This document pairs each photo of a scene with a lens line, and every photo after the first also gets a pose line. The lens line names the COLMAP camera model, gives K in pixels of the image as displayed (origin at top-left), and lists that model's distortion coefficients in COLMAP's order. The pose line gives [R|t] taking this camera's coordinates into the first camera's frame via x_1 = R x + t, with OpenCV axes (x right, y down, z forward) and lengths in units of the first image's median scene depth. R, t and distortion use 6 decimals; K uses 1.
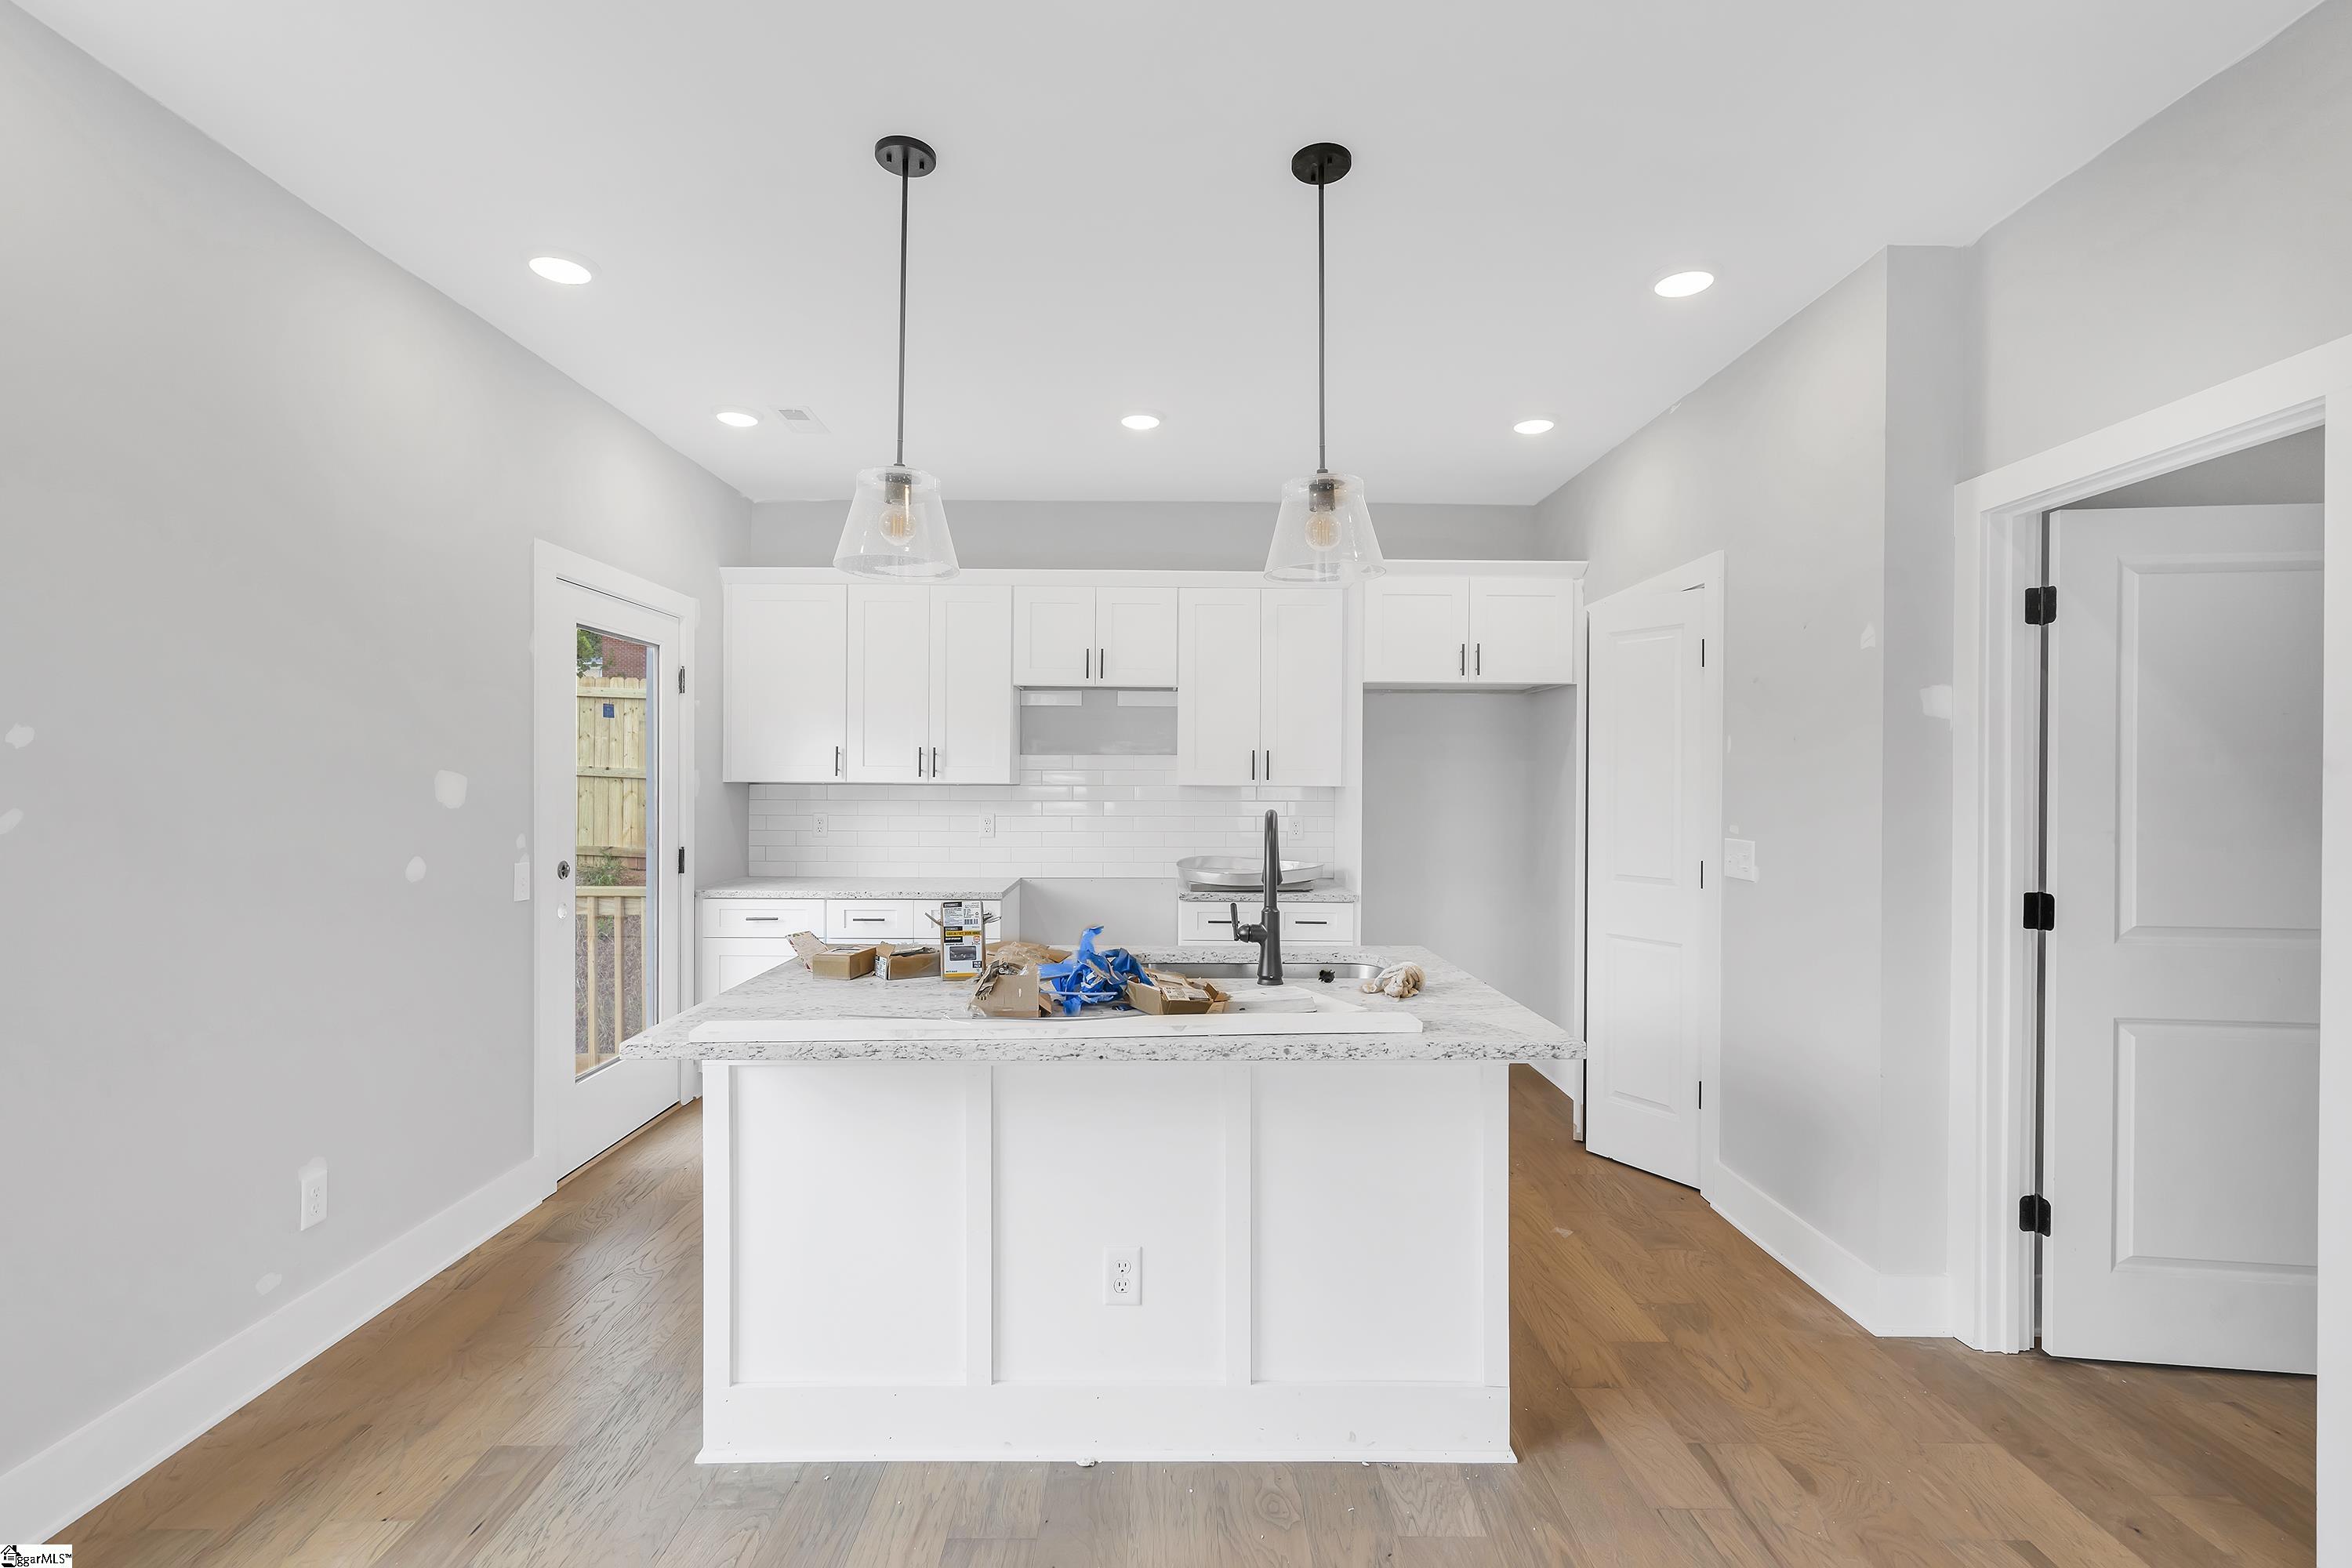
lens RADIAL K [[1068.3, 0, 1184.4], [0, 1068.3, 778.9], [0, 0, 1]] dist [-0.011695, 0.000730]
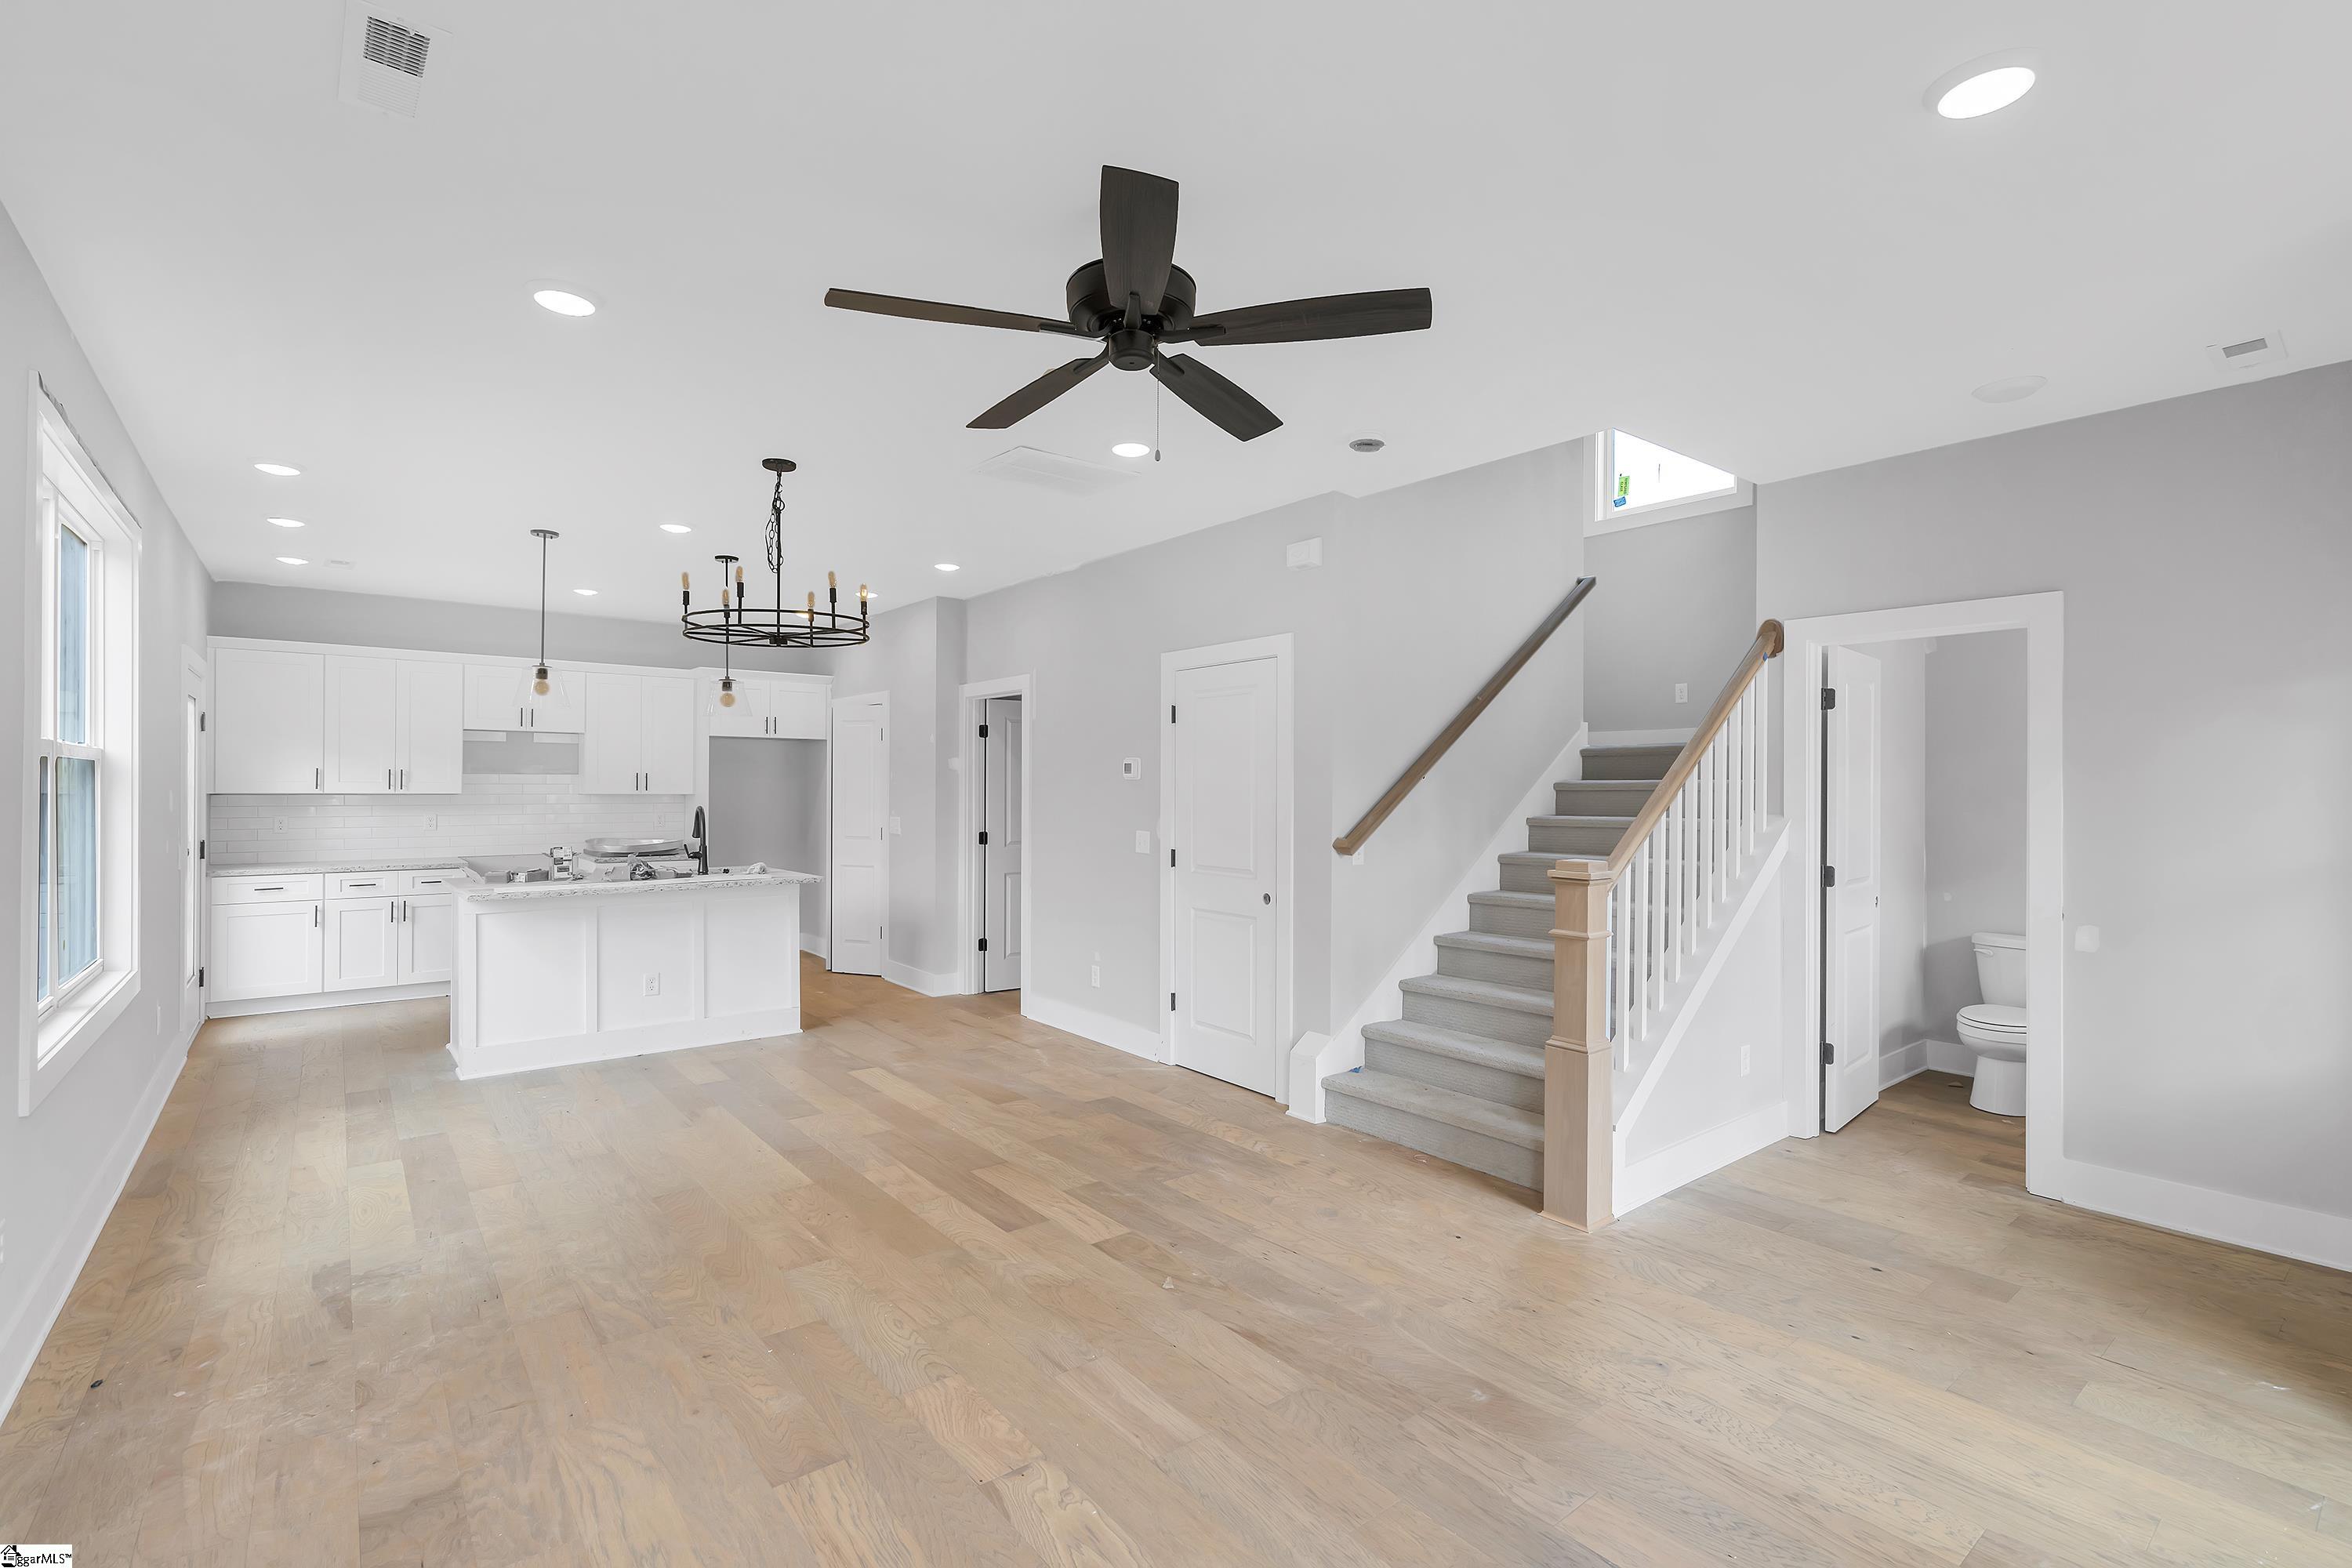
lens RADIAL K [[1068.3, 0, 1155.4], [0, 1068.3, 781.1], [0, 0, 1]] dist [-0.011695, 0.000730]
pose [[0.801351, 0.001360, 0.598193, -0.300111], [-0.001728, 0.999999, 0.000042, -0.016409], [-0.598192, -0.001067, 0.801352, -0.871361]]
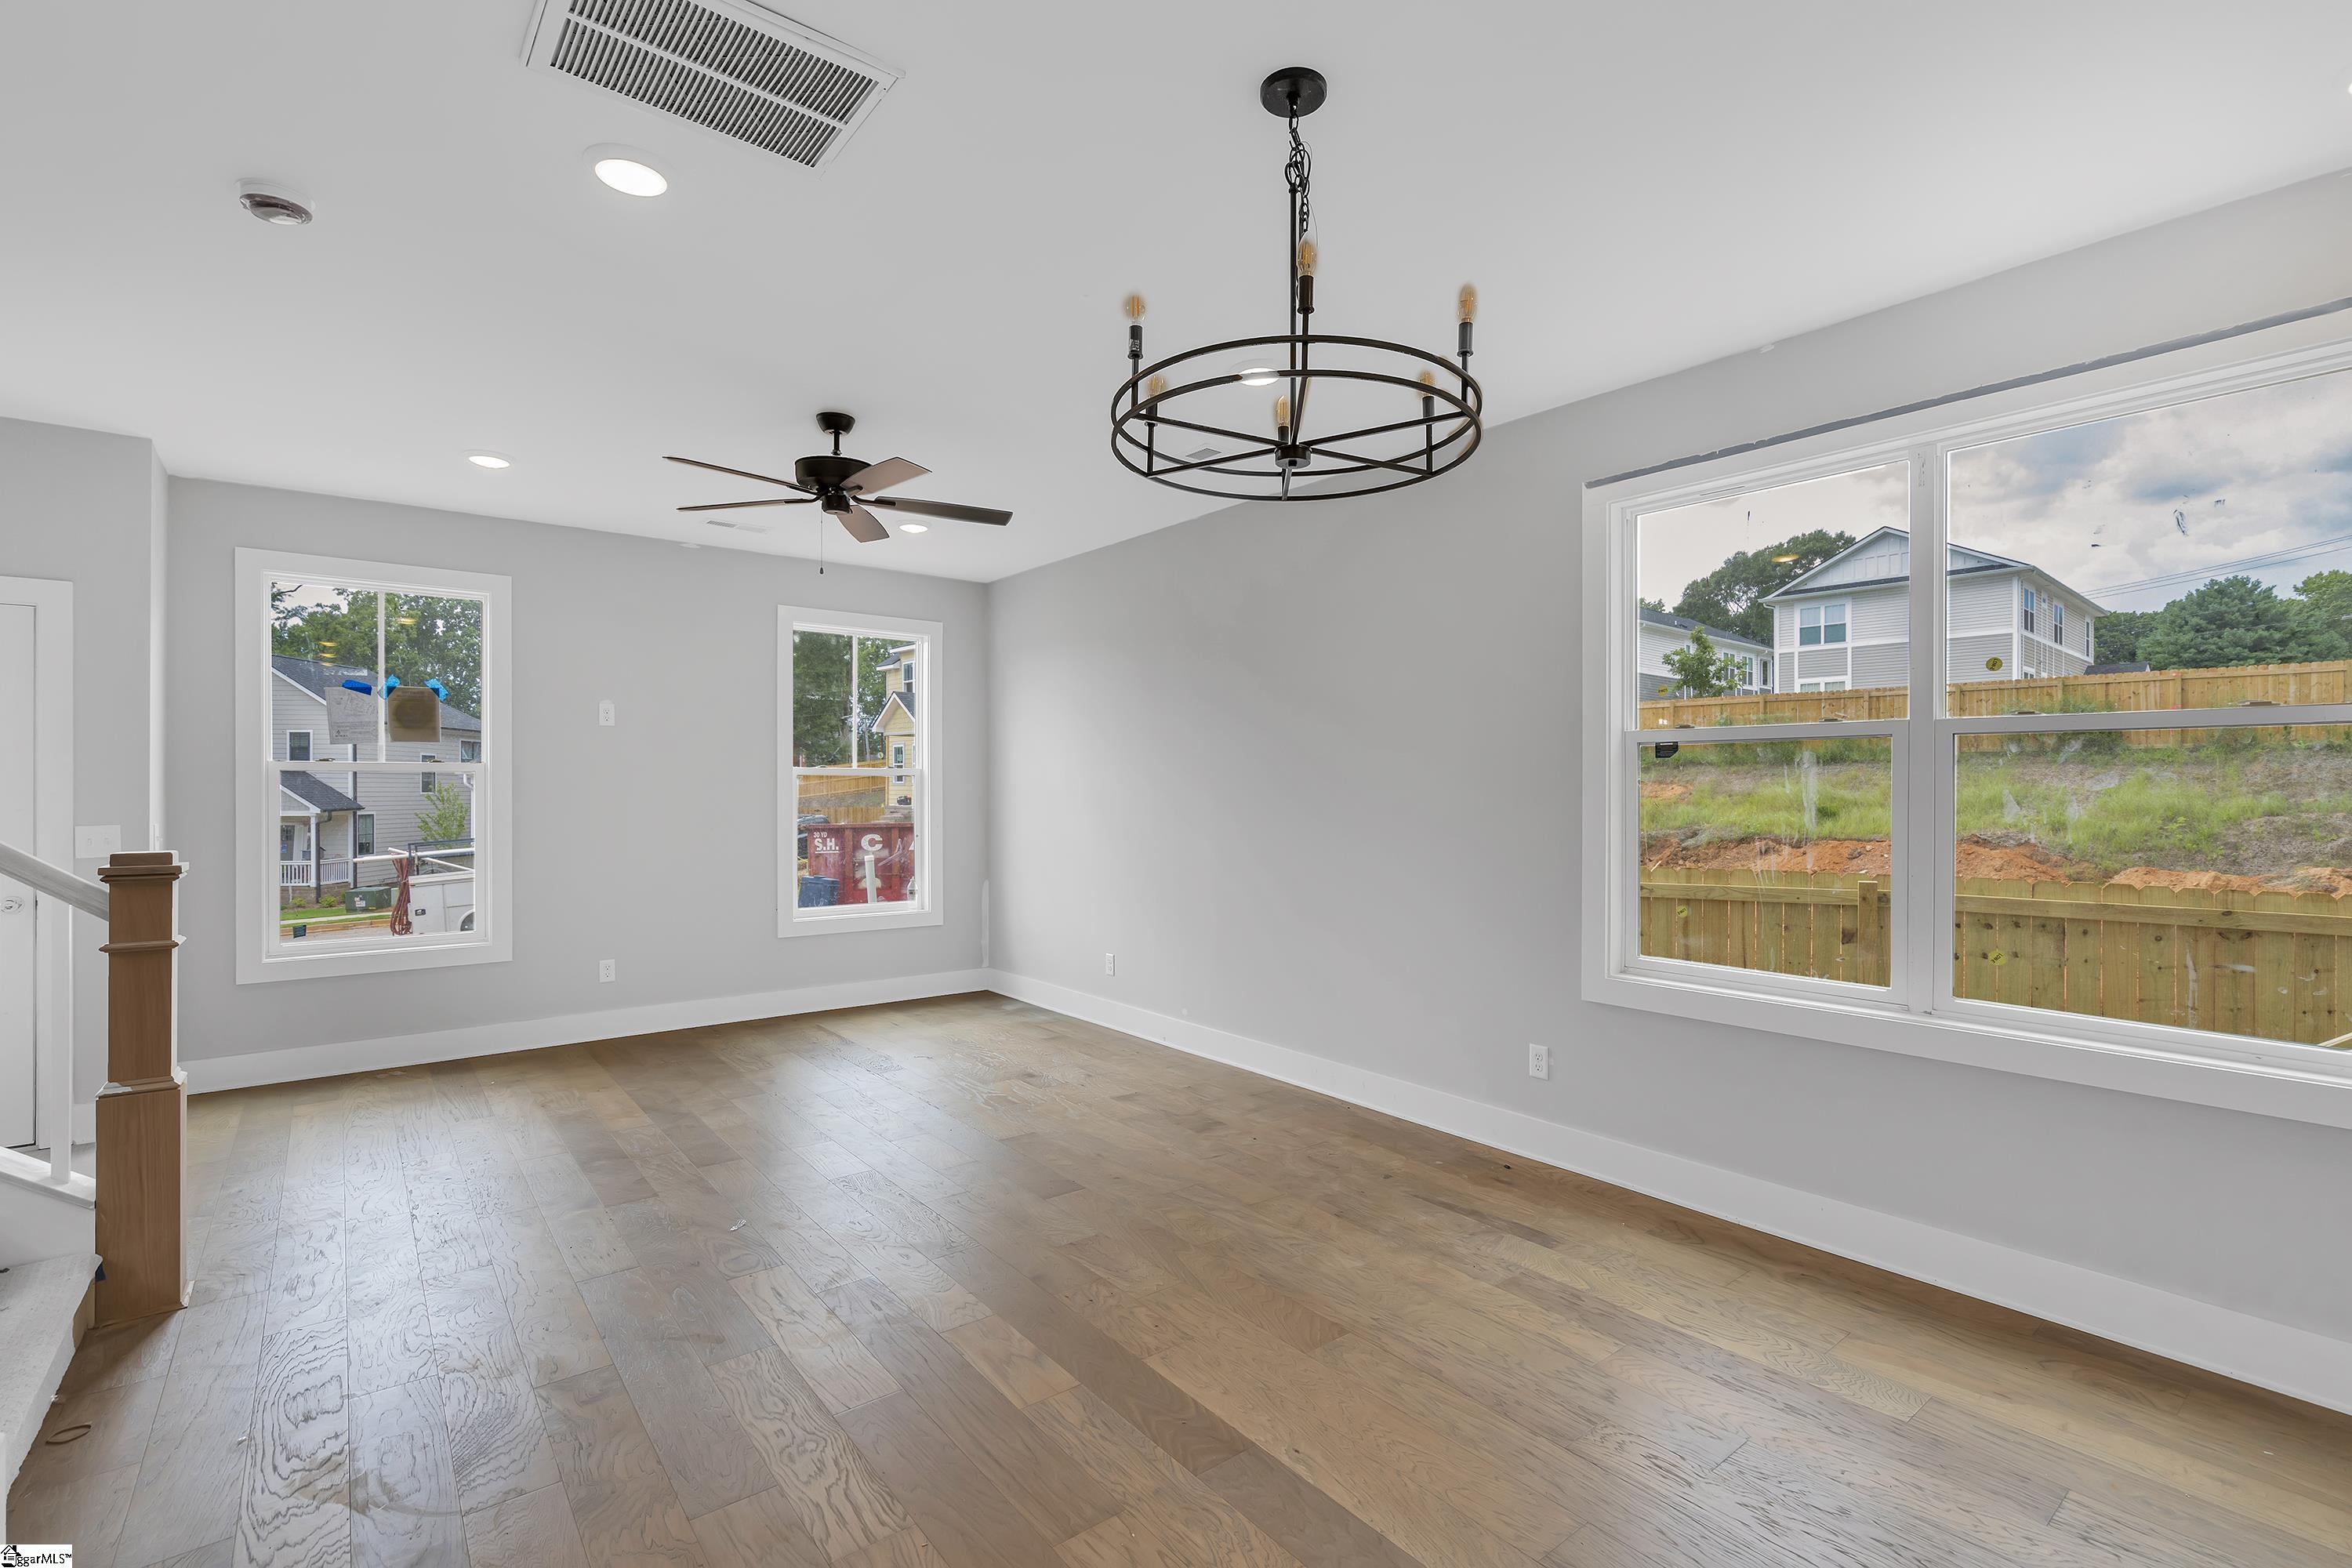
lens RADIAL K [[1068.3, 0, 1163.1], [0, 1068.3, 782.9], [0, 0, 1]] dist [-0.011695, 0.000730]
pose [[-0.795620, -0.003663, -0.605786, 0.917537], [-0.004333, 0.999991, -0.000355, 0.011263], [0.605781, 0.002342, -0.795628, 1.658385]]
